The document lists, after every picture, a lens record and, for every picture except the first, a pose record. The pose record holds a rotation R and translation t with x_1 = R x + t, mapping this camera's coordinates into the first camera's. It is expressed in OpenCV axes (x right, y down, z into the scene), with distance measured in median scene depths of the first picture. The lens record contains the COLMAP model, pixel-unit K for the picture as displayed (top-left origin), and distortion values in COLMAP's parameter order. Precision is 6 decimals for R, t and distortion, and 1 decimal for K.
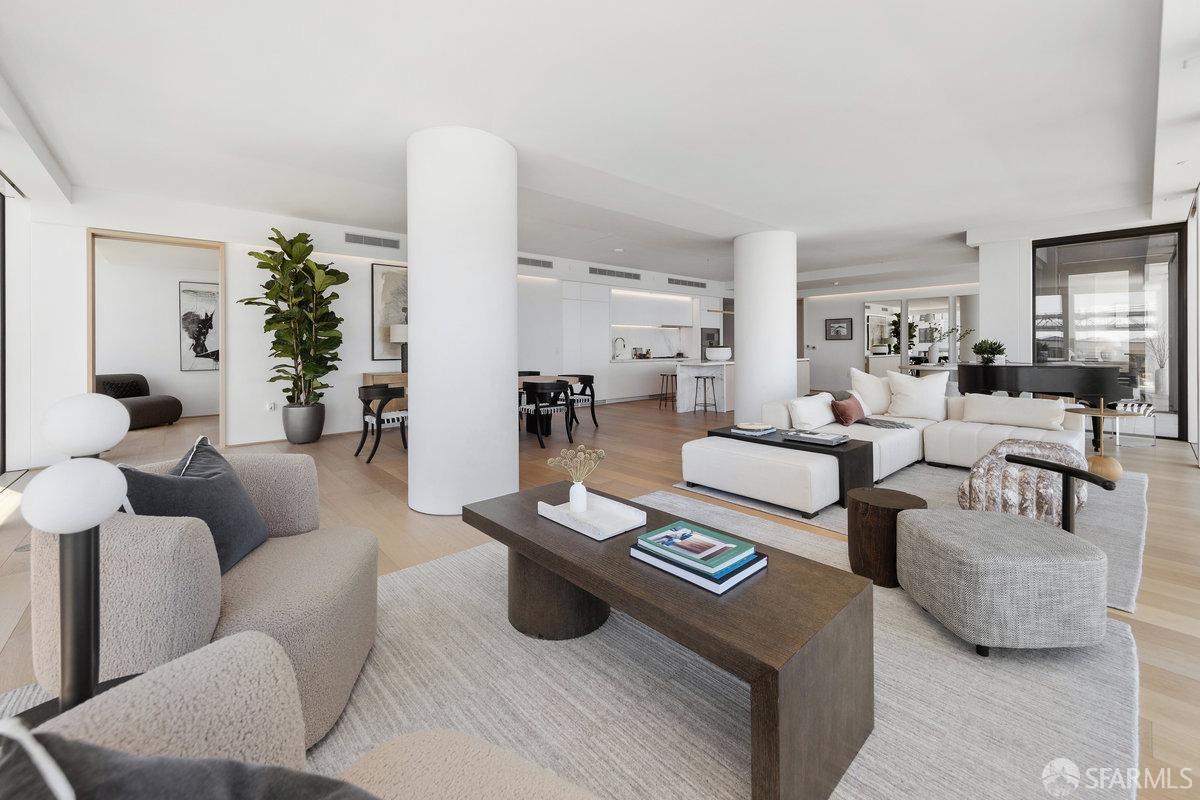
lens RADIAL K [[476.4, 0, 599.9], [0, 476.4, 345.3], [0, 0, 1]] dist [0.000789, 0.000146]
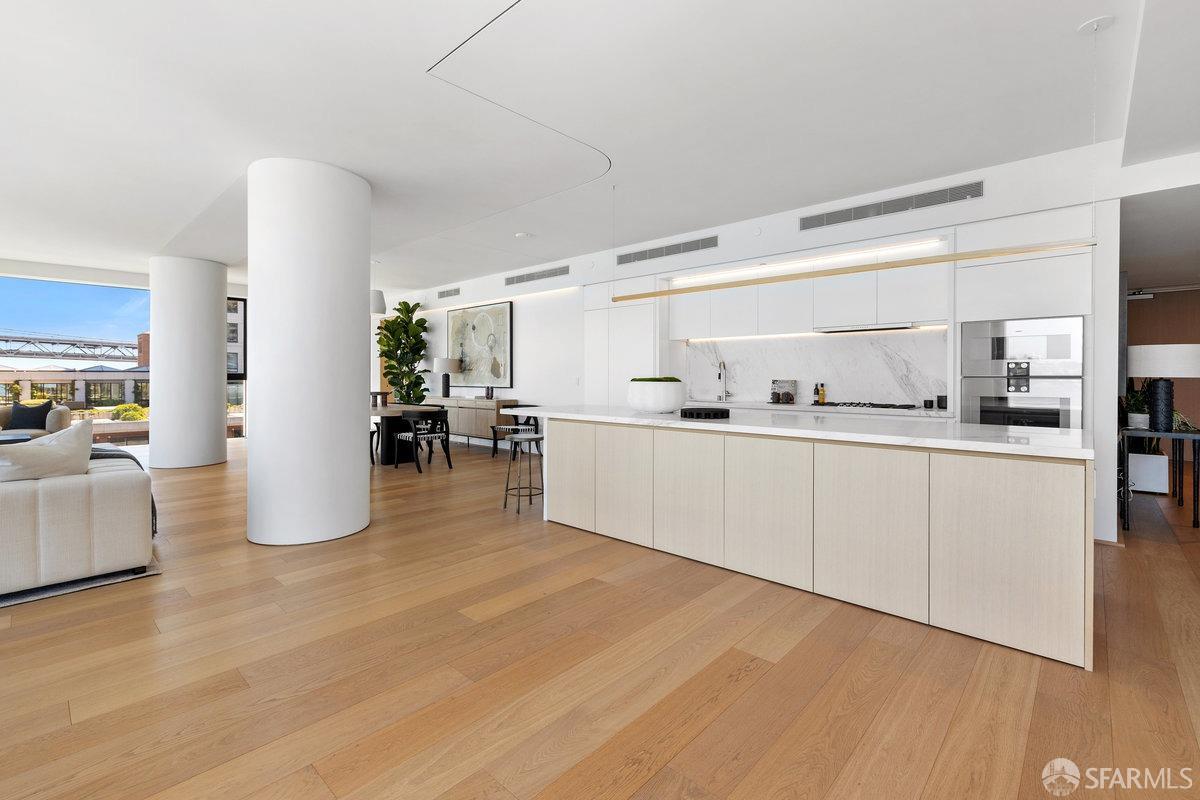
lens RADIAL K [[537.7, 0, 597.3], [0, 537.7, 379.2], [0, 0, 1]] dist [0.000506, -0.000065]
pose [[0.094634, 0.010368, -0.995458, 1.126298], [0.003992, 0.999934, 0.010794, -0.002372], [0.995504, -0.004995, 0.094587, 1.417986]]
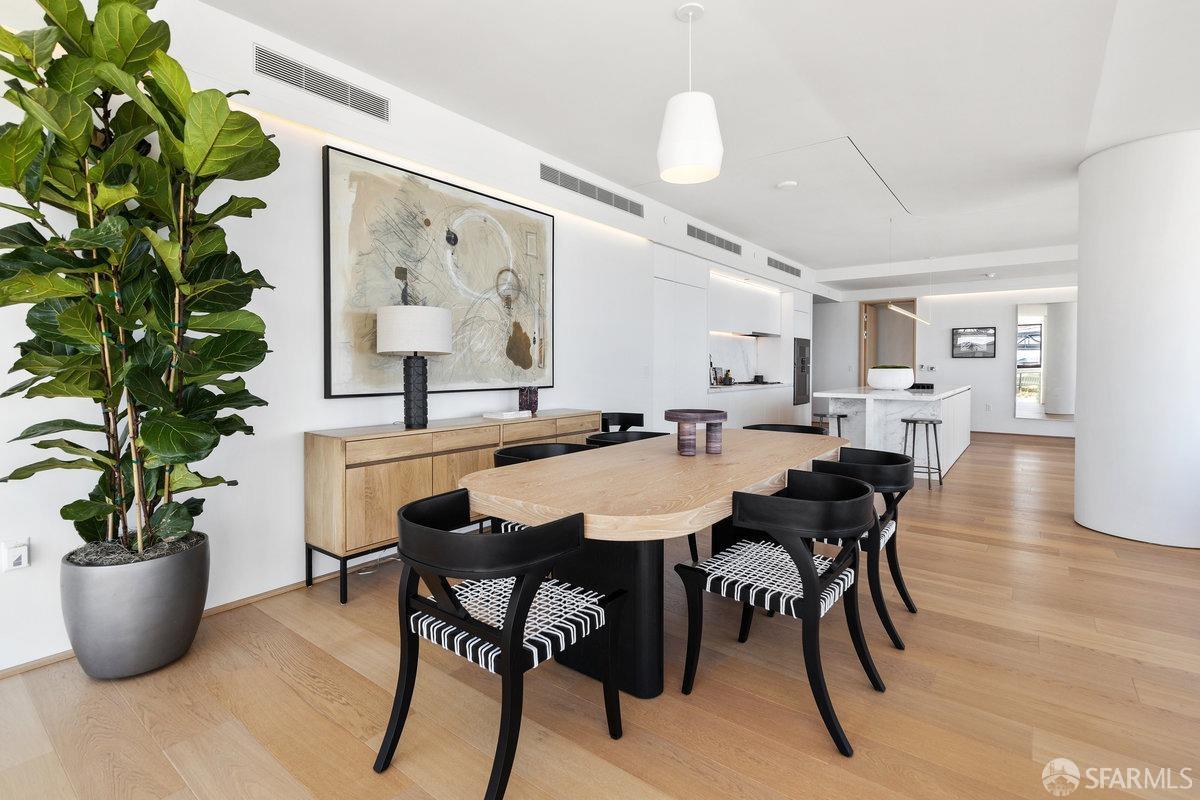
lens RADIAL K [[560.0, 0, 595.9], [0, 560.0, 375.3], [0, 0, 1]] dist [0.002434, 0.000467]
pose [[0.983705, 0.005038, 0.179721, -0.386744], [-0.009271, 0.999699, 0.022722, 0.001085], [-0.179552, -0.024018, 0.983455, 0.576701]]
